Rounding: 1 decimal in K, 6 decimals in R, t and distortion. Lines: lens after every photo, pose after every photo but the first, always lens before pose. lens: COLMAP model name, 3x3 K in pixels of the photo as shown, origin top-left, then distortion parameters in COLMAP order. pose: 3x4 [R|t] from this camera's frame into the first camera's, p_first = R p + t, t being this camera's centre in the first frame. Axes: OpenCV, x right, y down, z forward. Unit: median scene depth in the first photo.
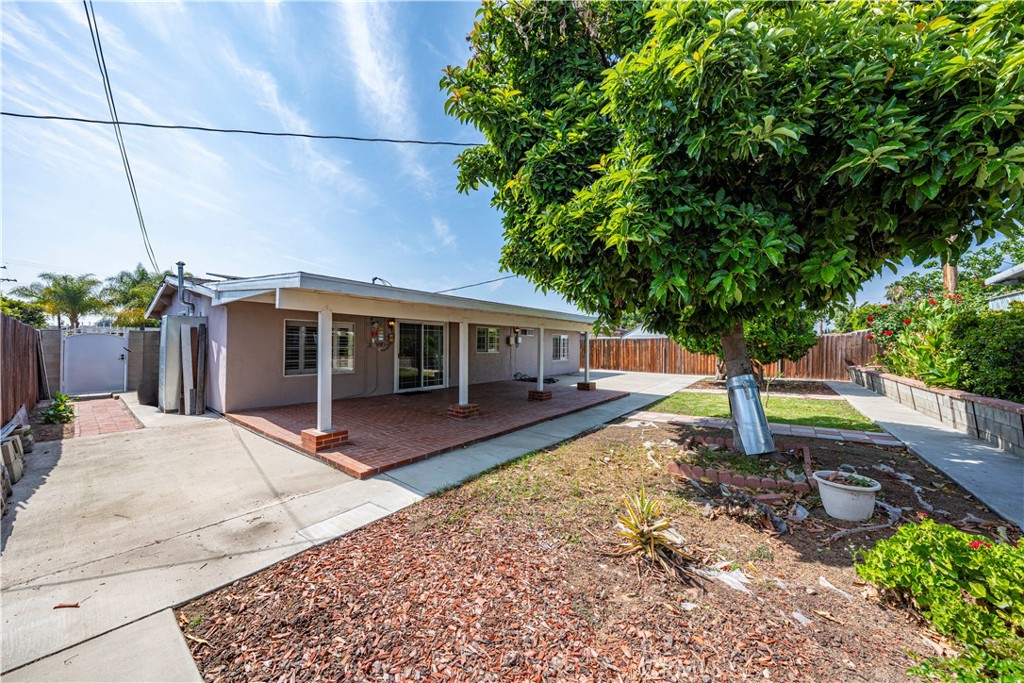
lens RADIAL K [[348.8, 0, 504.1], [0, 348.8, 342.1], [0, 0, 1]] dist [-0.000250, -0.000003]
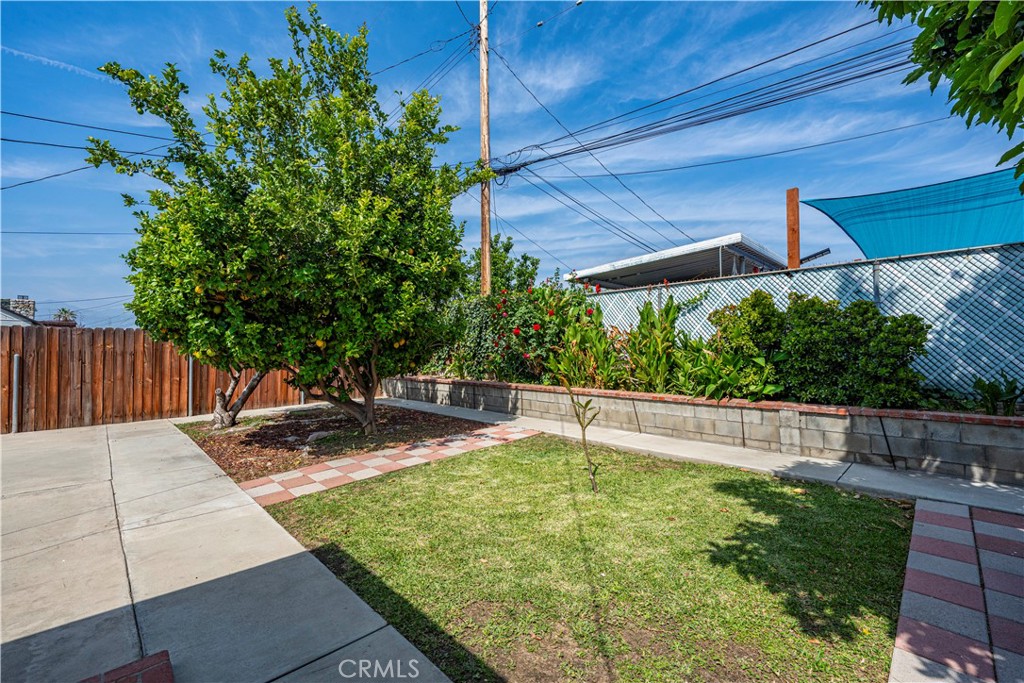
lens RADIAL K [[407.2, 0, 511.8], [0, 407.2, 327.6], [0, 0, 1]] dist [-0.010238, -0.000105]
pose [[0.105757, 0.048427, 0.993212, 0.518535], [0.000074, 0.998813, -0.048708, 0.032736], [-0.994392, 0.005225, 0.105628, 2.011447]]
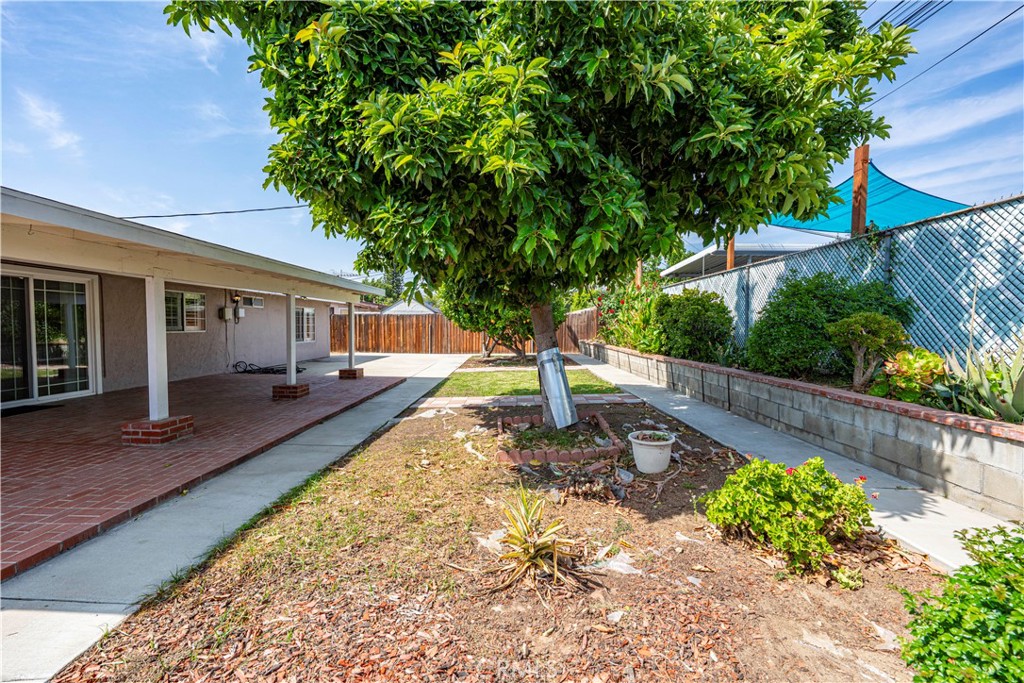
lens RADIAL K [[414.0, 0, 508.6], [0, 414.0, 340.5], [0, 0, 1]] dist [-0.000386, -0.000412]
pose [[0.791621, -0.023860, 0.610546, -0.115359], [-0.005936, 0.998890, 0.046733, 0.020734], [-0.610983, -0.040619, 0.790601, 0.170883]]
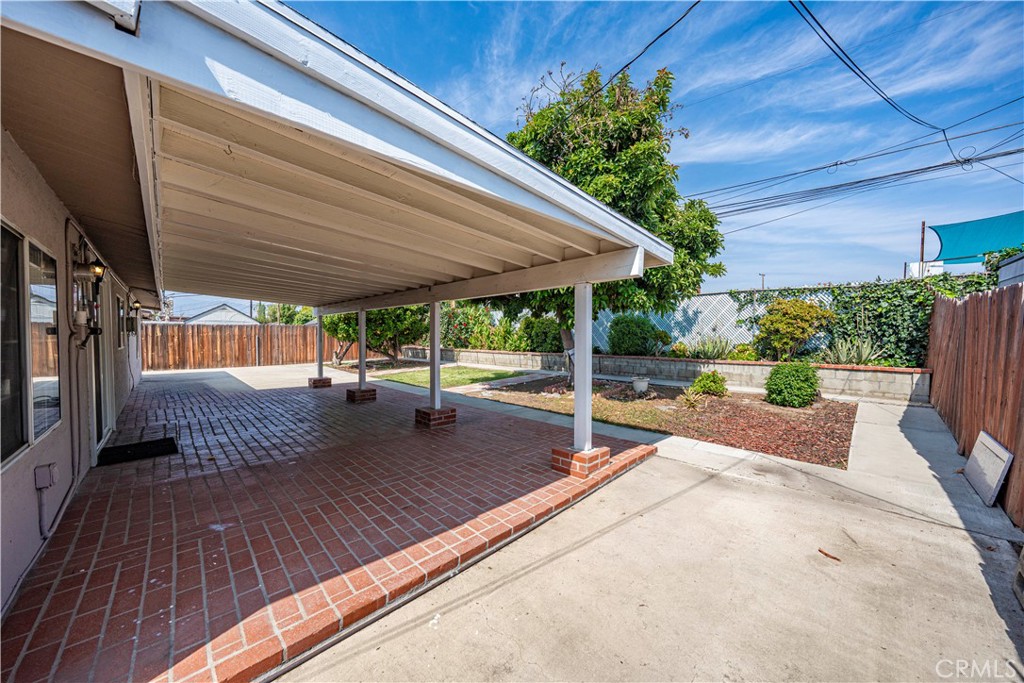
lens RADIAL K [[356.8, 0, 512.0], [0, 356.8, 341.5], [0, 0, 1]] dist [-0.001721, -0.000035]
pose [[0.119681, -0.026026, 0.992471, -1.363610], [-0.004258, 0.999634, 0.026728, 0.013220], [-0.992803, -0.007425, 0.119526, 1.146688]]
